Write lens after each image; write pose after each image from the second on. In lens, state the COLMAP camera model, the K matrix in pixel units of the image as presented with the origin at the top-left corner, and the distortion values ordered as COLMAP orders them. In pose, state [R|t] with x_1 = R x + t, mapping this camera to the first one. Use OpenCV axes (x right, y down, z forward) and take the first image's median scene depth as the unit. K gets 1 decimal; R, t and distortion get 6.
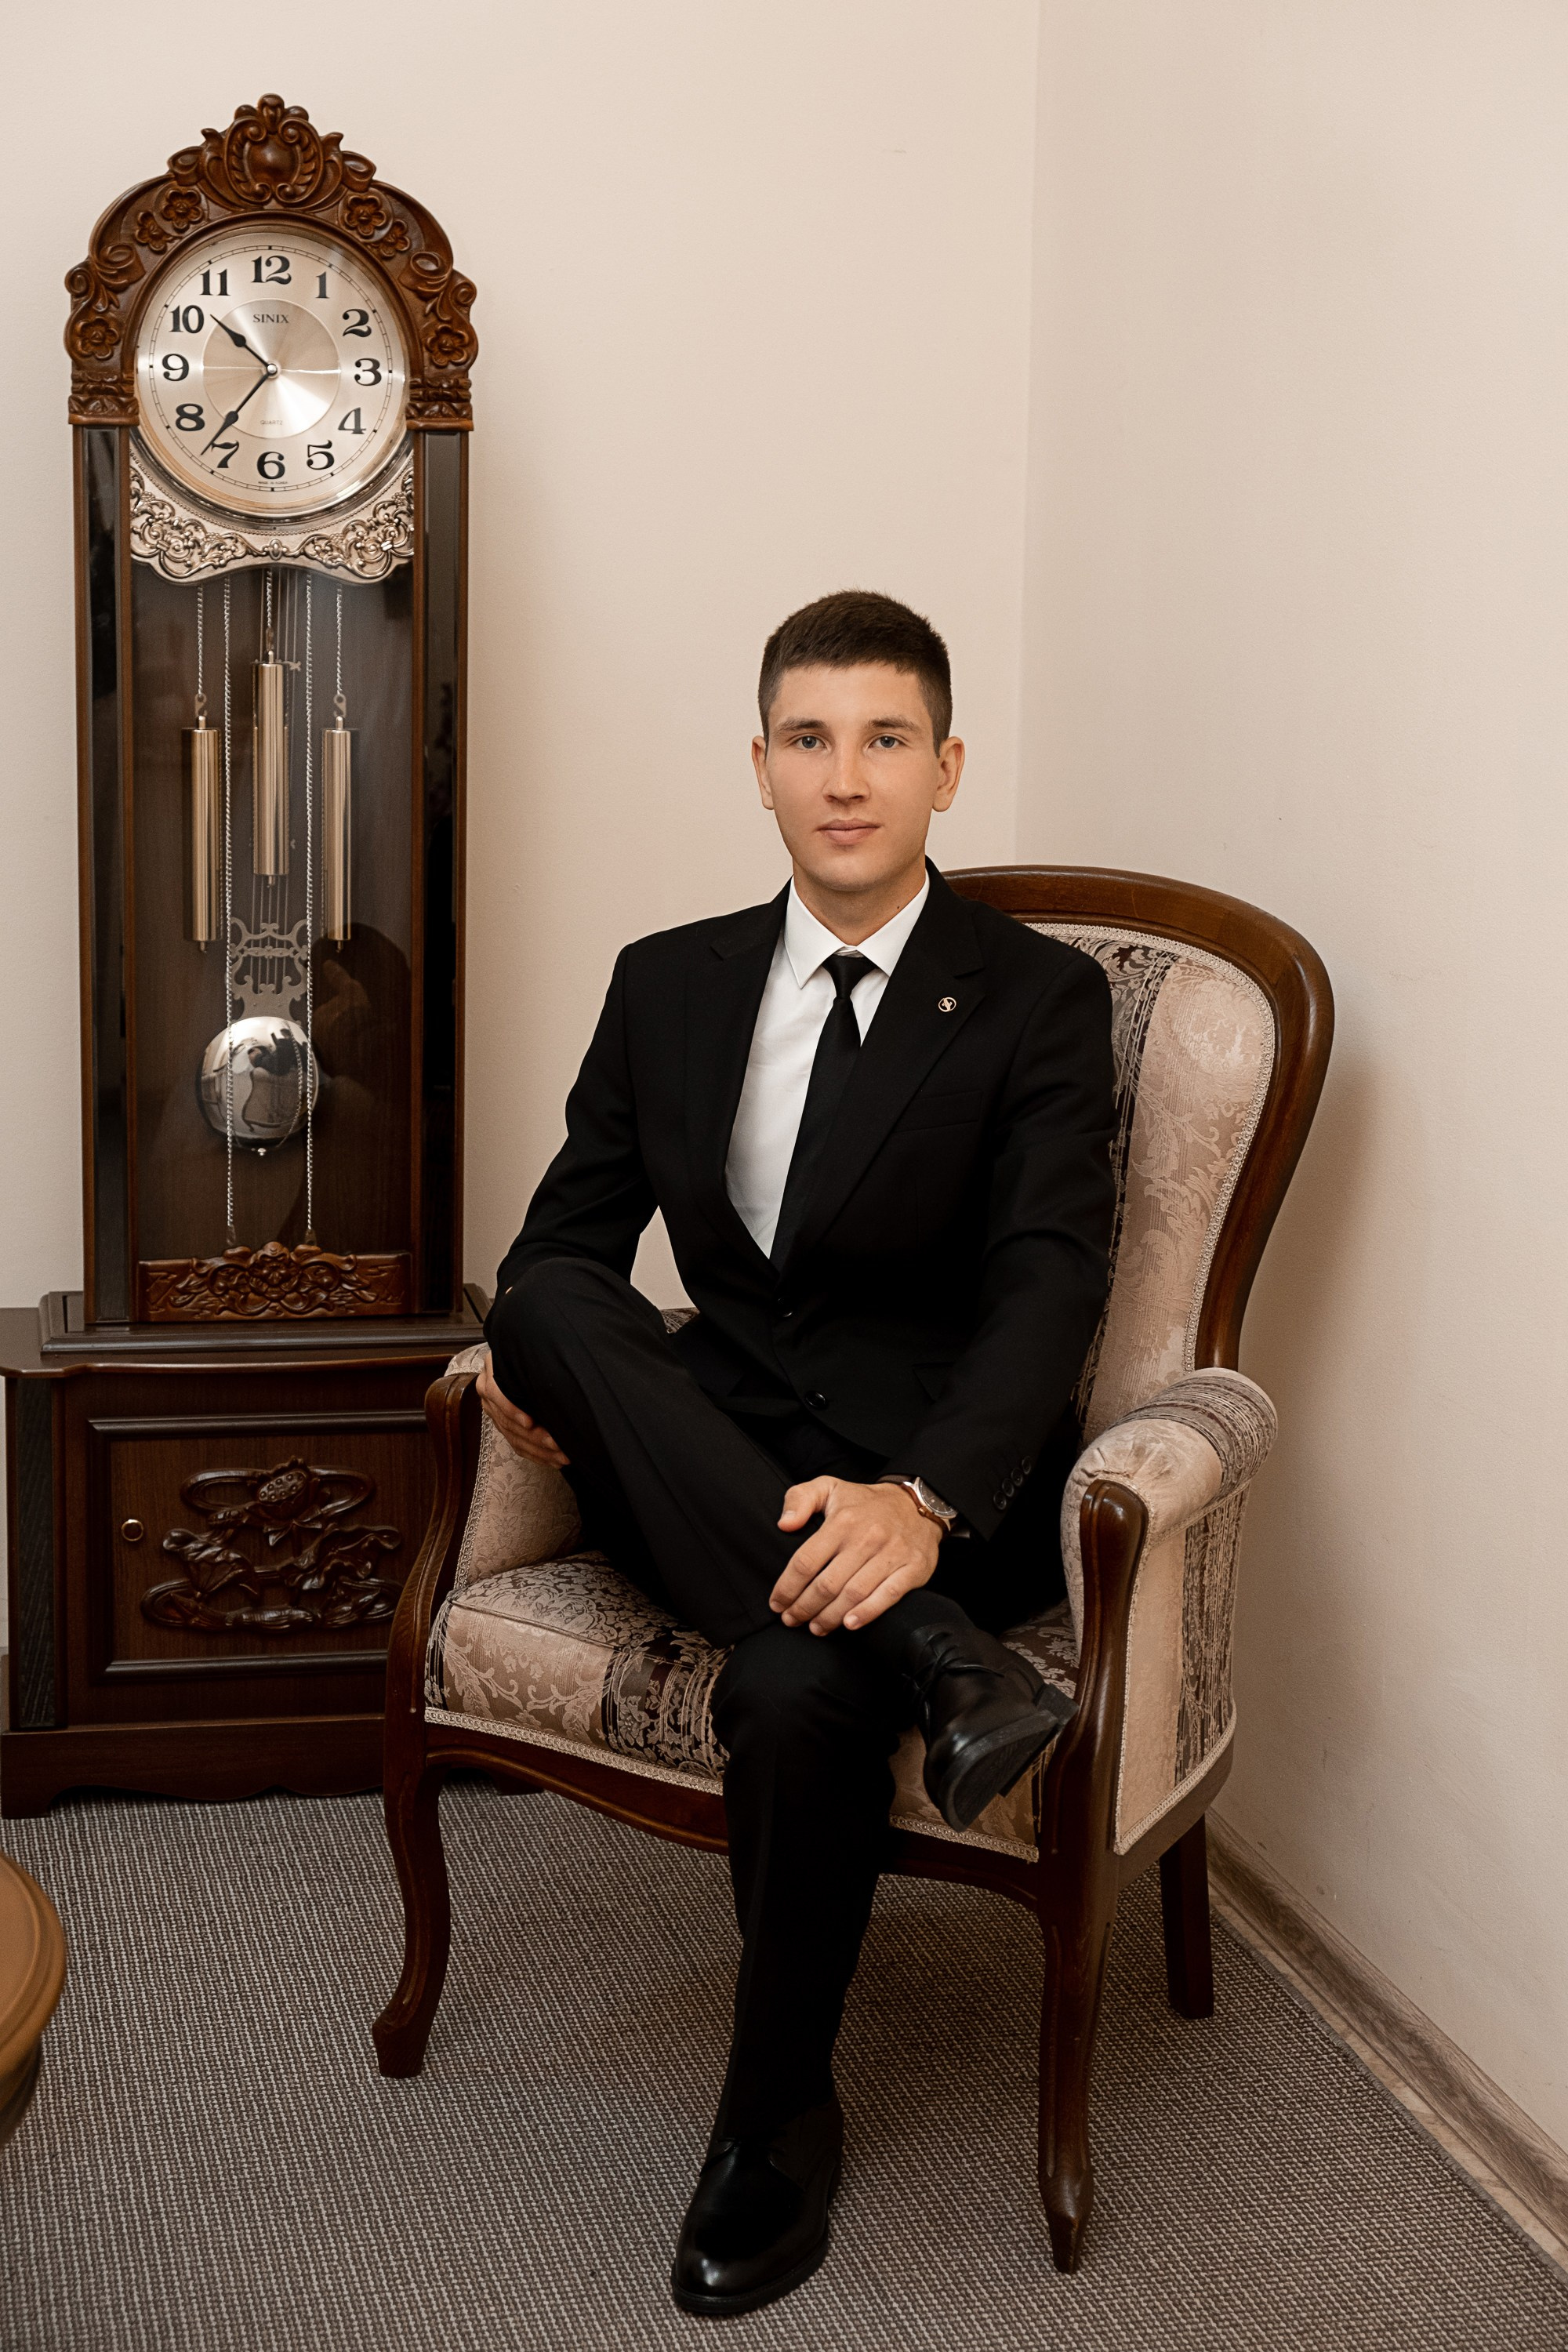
lens RADIAL K [[4917.9, 0, 784.0], [0, 4917.9, 1176.0], [0, 0, 1]] dist [-0.076232, 0.402603]
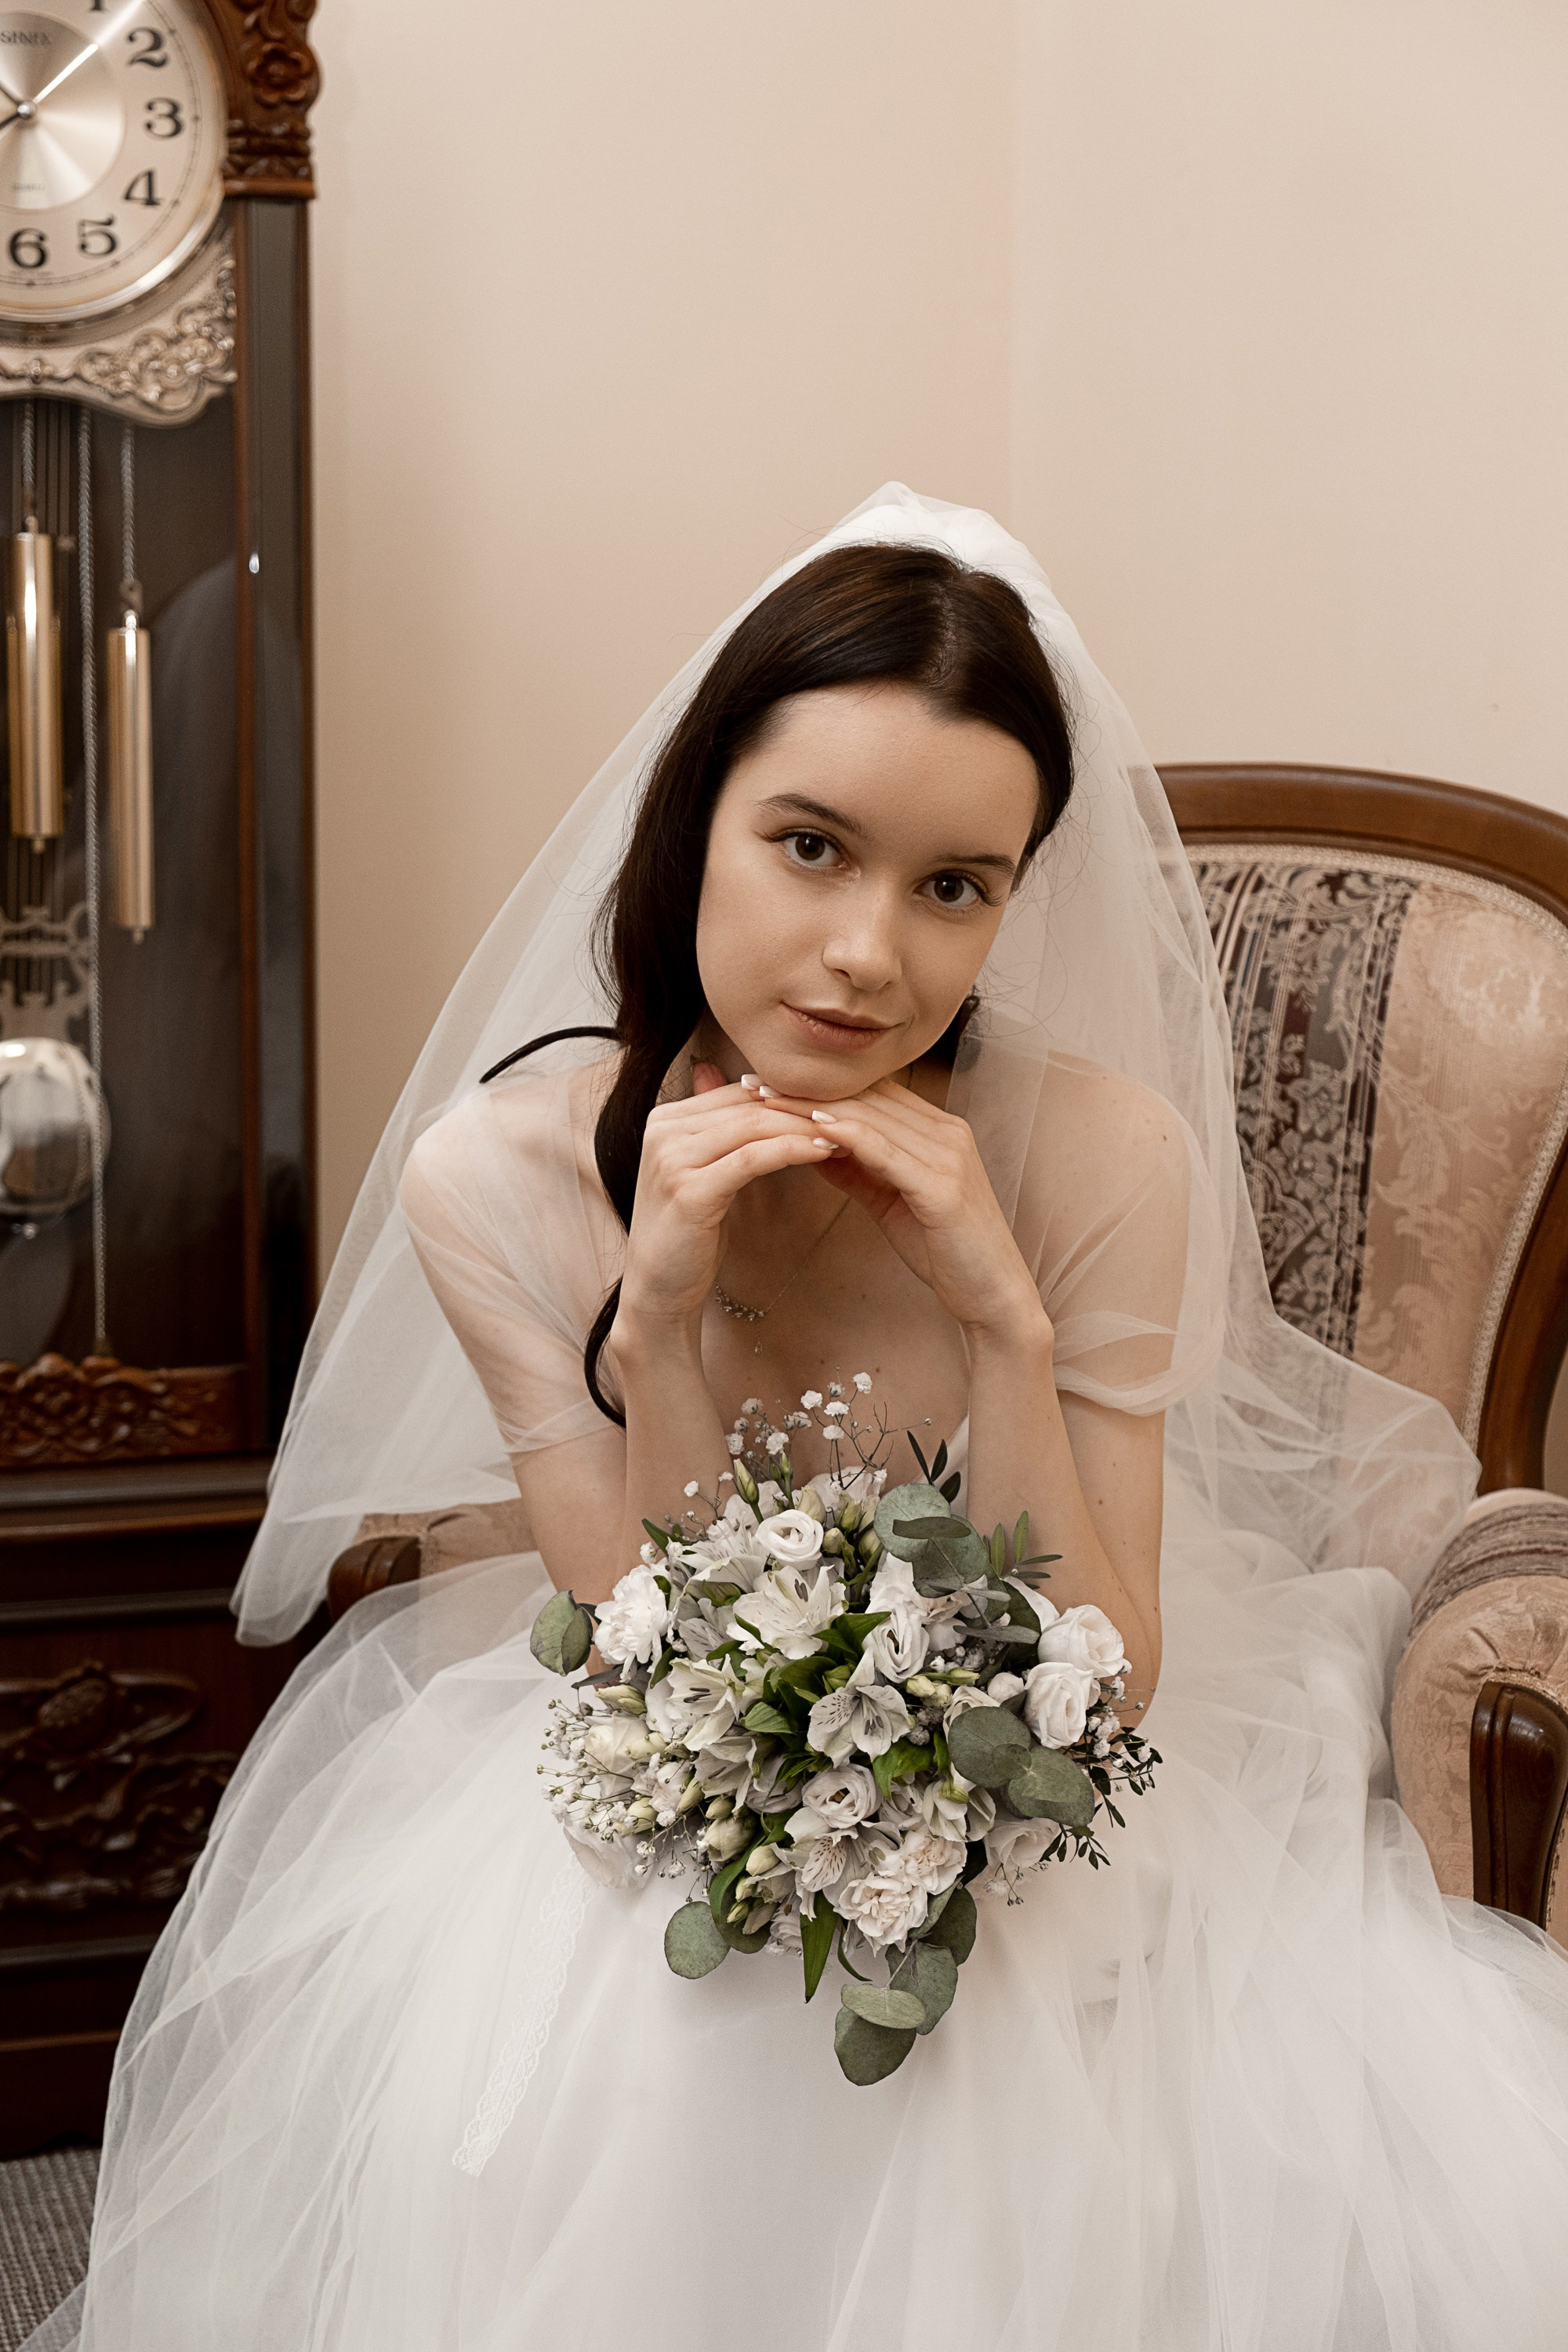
lens RADIAL K [[3852.4, 0, 784.8], [0, 3852.4, 1144.1], [0, 0, 1]] dist [0.006285, -0.093340]
pose [[0.993571, -0.024613, 0.110507, -0.061149], [0.030082, 0.998389, -0.048099, 0.013268], [-0.109145, 0.051115, 0.992711, 0.448619]]
